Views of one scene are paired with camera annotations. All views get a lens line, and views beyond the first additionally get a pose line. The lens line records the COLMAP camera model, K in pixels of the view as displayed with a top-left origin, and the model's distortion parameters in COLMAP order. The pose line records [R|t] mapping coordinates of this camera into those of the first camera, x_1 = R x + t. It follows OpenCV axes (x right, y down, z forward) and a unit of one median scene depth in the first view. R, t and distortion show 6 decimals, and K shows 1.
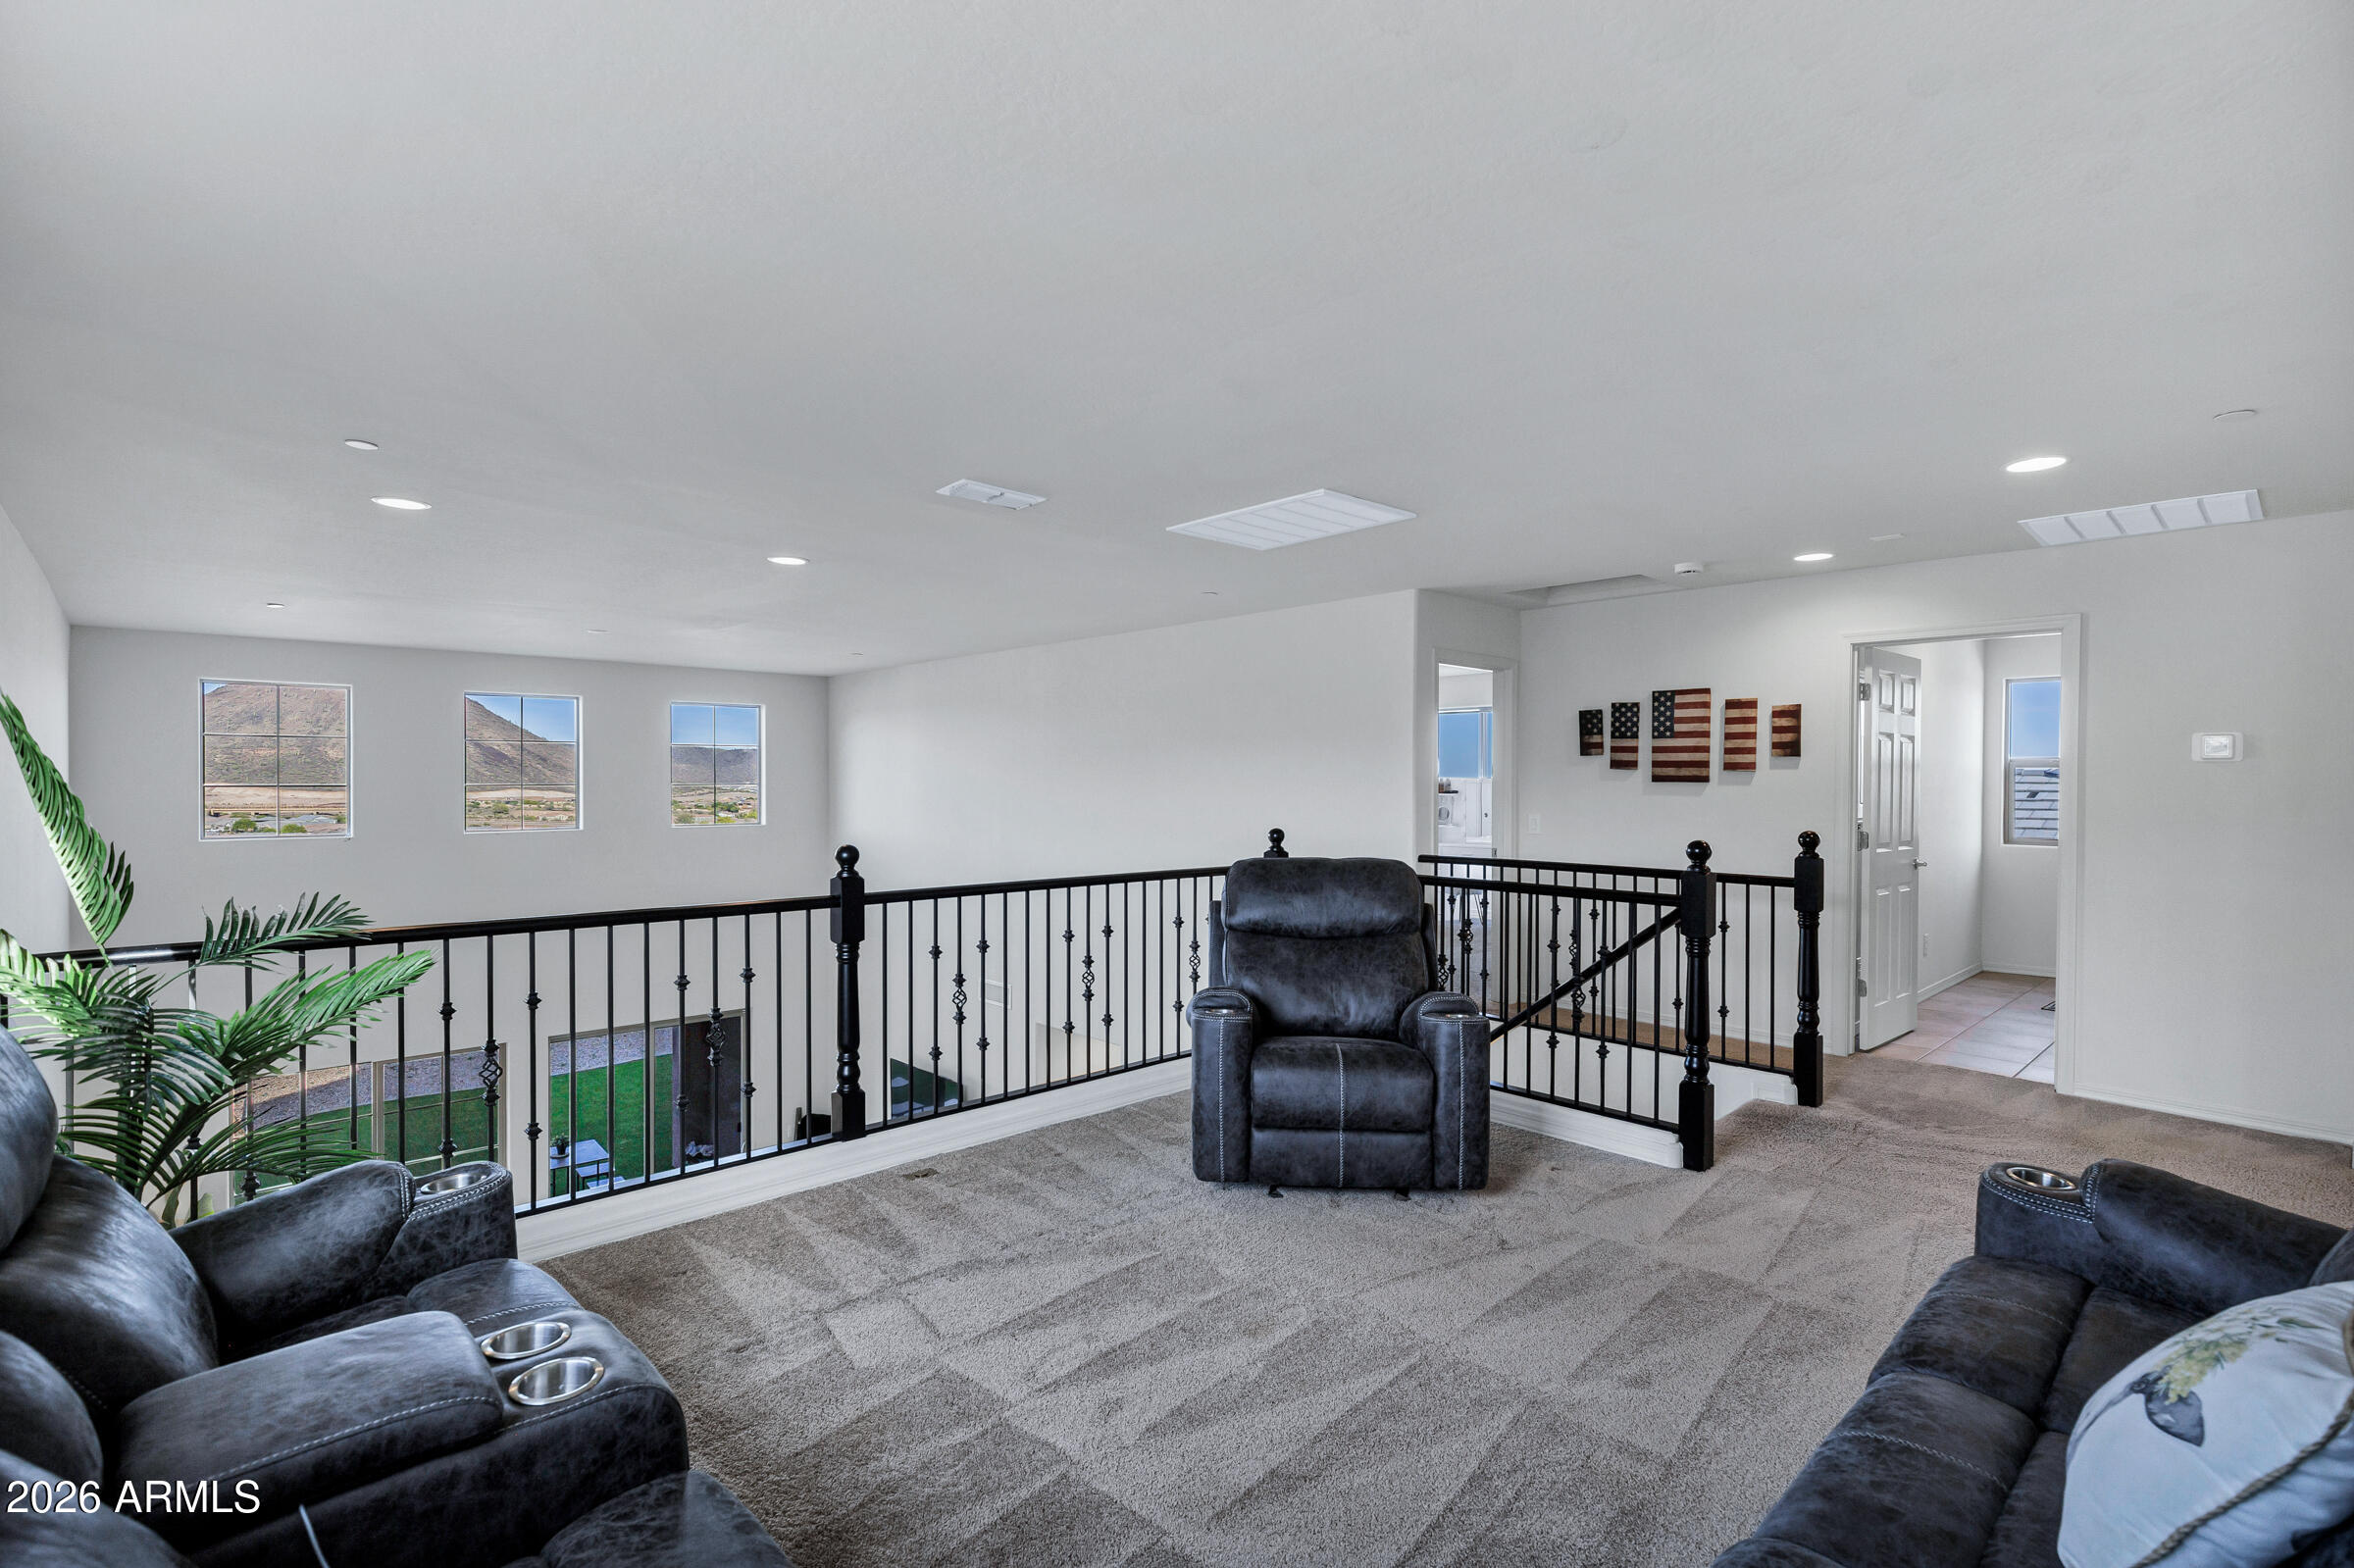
lens RADIAL K [[1085.0, 0, 1186.9], [0, 1085.0, 781.4], [0, 0, 1]] dist [0.001647, -0.000932]
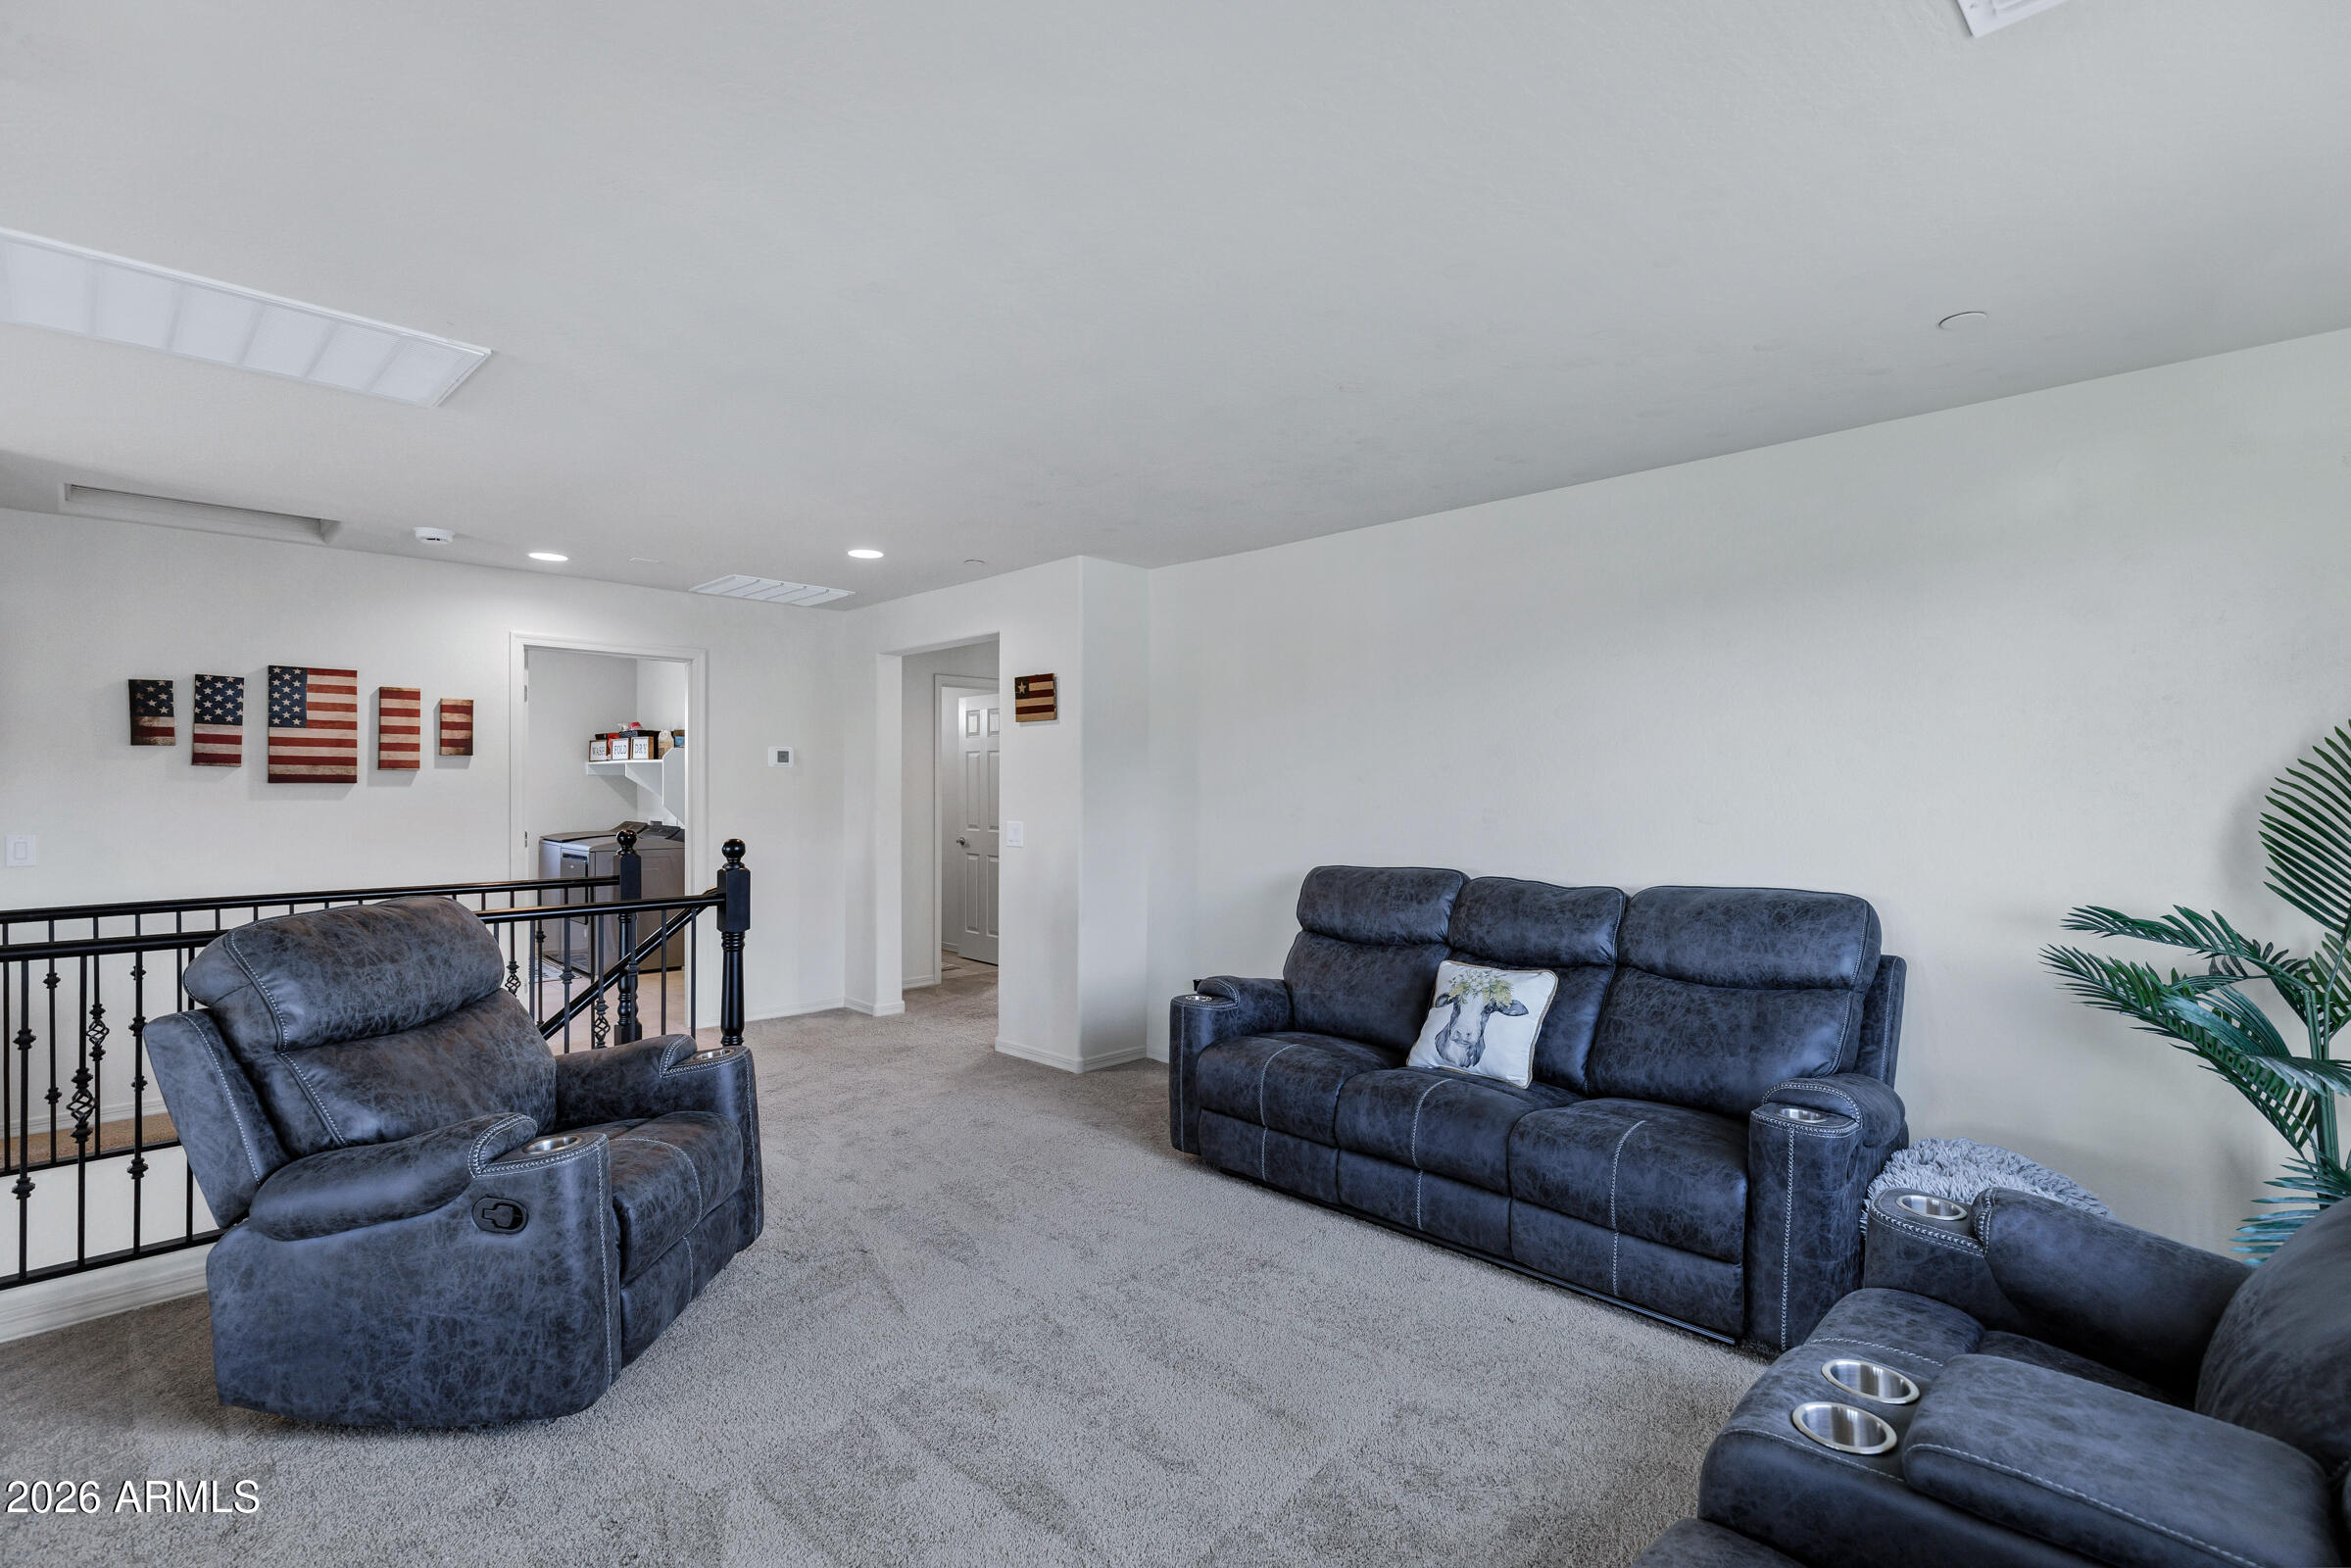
lens RADIAL K [[1087.5, 0, 1182.1], [0, 1087.5, 771.0], [0, 0, 1]] dist [0.007812, -0.001069]
pose [[-0.016034, 0.005411, 0.999857, -0.365219], [-0.001899, 0.999983, -0.005442, -0.005052], [-0.999870, -0.001986, -0.016023, 0.369540]]
